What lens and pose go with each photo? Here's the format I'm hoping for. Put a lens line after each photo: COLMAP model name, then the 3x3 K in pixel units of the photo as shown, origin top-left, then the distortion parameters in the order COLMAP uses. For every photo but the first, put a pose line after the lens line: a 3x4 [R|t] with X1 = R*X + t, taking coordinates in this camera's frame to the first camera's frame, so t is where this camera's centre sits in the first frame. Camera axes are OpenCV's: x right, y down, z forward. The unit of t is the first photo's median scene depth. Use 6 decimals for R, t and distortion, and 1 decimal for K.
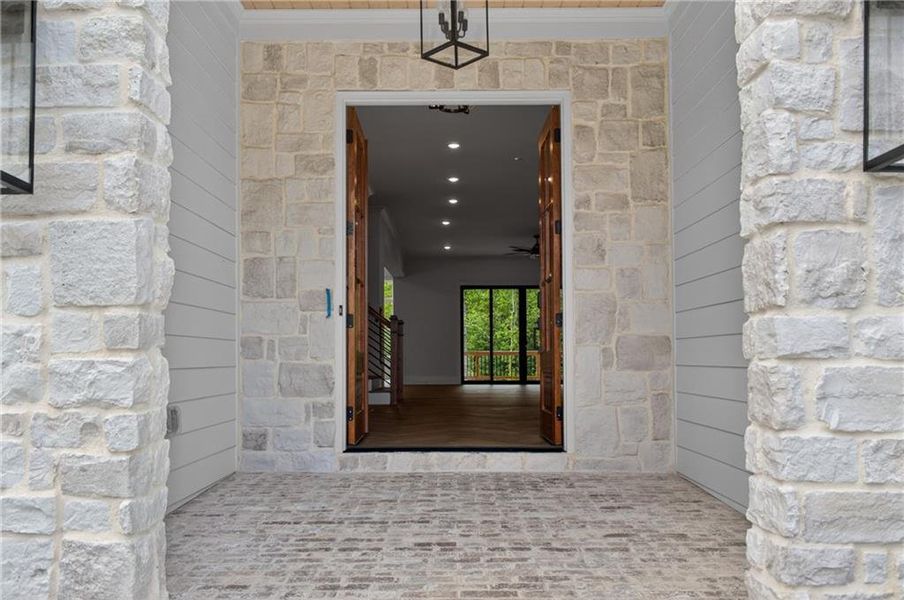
lens RADIAL K [[737.9, 0, 448.9], [0, 737.9, 317.0], [0, 0, 1]] dist [0.019233, 0.001007]
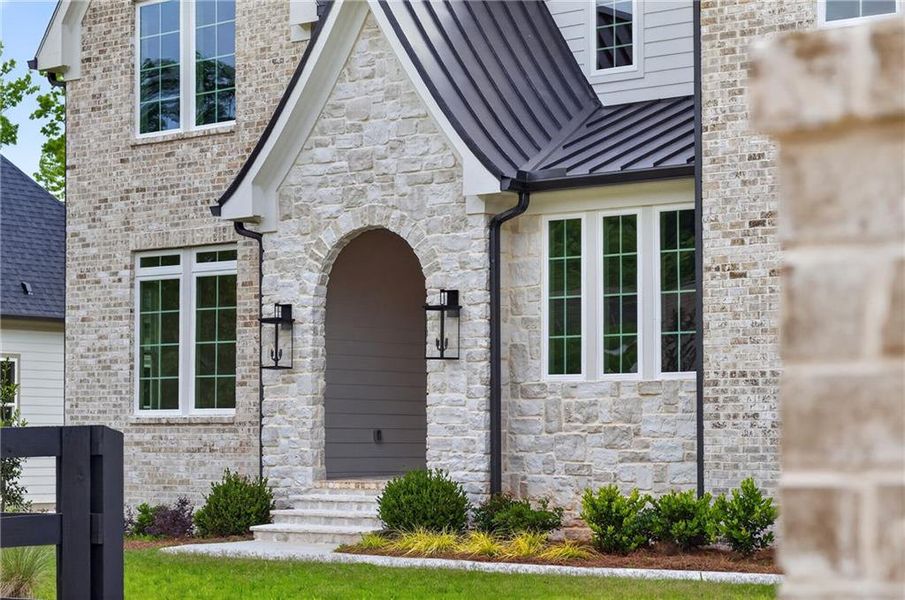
lens RADIAL K [[2165.7, 0, 452.5], [0, 2165.7, 300.0], [0, 0, 1]] dist [-0.034586, -0.361006]
pose [[0.774869, -0.038228, -0.630965, 3.243232], [0.028271, 0.999267, -0.025823, -0.085636], [0.631490, 0.002172, 0.775381, -3.265830]]
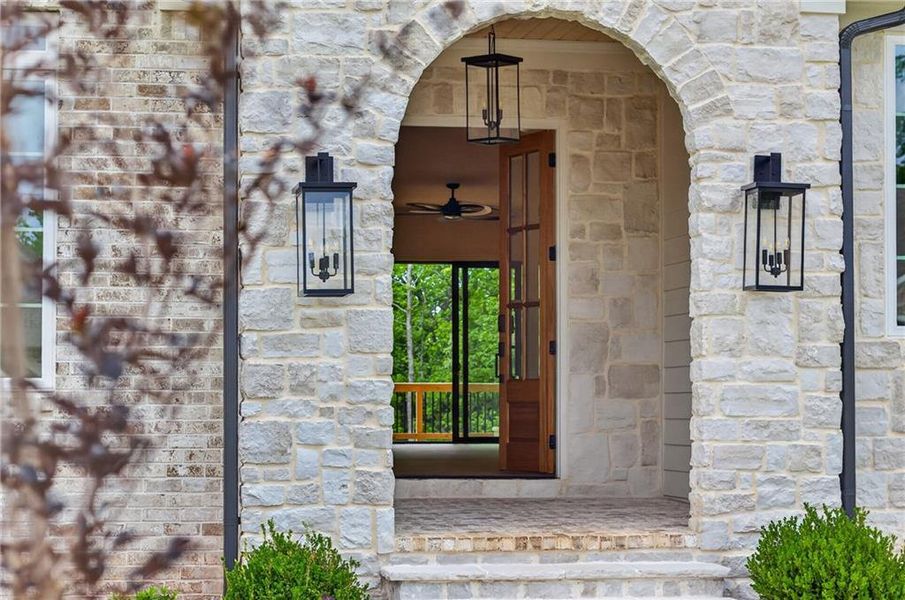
lens RADIAL K [[2165.7, 0, 452.5], [0, 2165.7, 300.0], [0, 0, 1]] dist [-0.034586, -0.361006]
pose [[0.983196, 0.011617, 0.182185, -0.535005], [-0.012632, 0.999910, 0.004411, -0.074498], [-0.182117, -0.006639, 0.983254, -1.914131]]
